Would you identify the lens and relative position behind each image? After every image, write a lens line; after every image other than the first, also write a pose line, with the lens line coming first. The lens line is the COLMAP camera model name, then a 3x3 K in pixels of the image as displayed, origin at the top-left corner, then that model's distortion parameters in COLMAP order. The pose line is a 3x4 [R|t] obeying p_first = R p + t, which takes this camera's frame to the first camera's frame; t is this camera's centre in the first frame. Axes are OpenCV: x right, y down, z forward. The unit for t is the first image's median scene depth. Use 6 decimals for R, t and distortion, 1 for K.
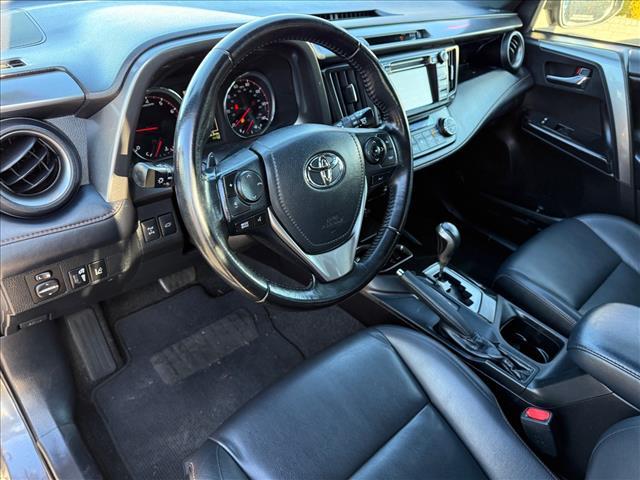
lens RADIAL K [[461.1, 0, 332.4], [0, 461.1, 242.1], [0, 0, 1]] dist [0.082158, -0.094567]
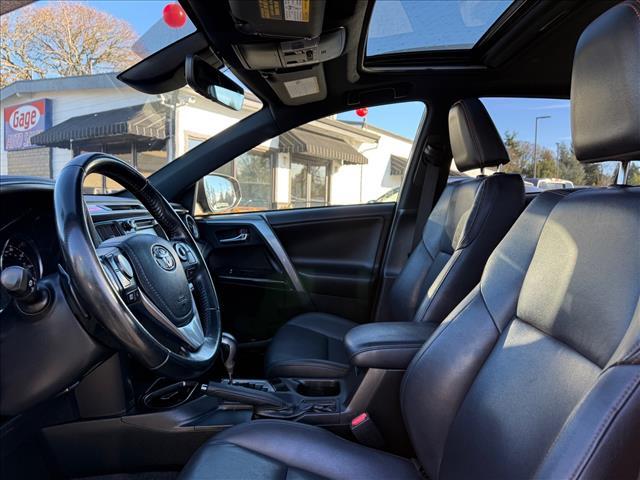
lens RADIAL K [[461.1, 0, 332.4], [0, 461.1, 242.1], [0, 0, 1]] dist [0.082158, -0.094567]
pose [[0.673854, -0.159896, 0.721356, -0.325561], [0.489662, 0.827762, -0.273936, 0.195787], [-0.553310, 0.537813, 0.636086, -0.029369]]
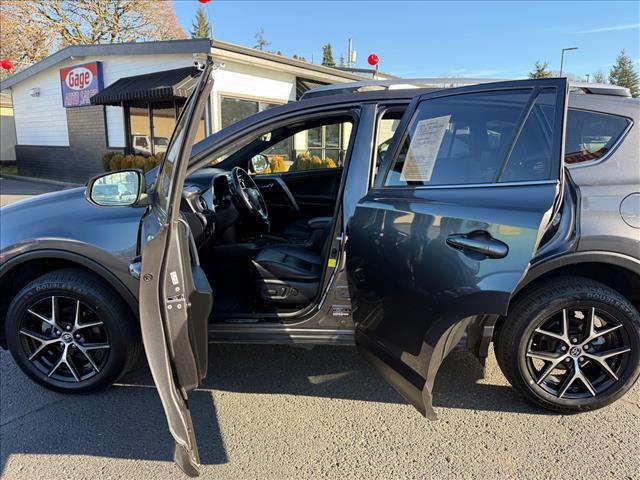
lens RADIAL K [[461.1, 0, 332.4], [0, 461.1, 242.1], [0, 0, 1]] dist [0.082158, -0.094567]
pose [[0.708356, -0.256555, 0.657580, -1.396942], [0.486104, 0.852790, -0.190923, 0.814340], [-0.511795, 0.454894, 0.728792, -1.363770]]
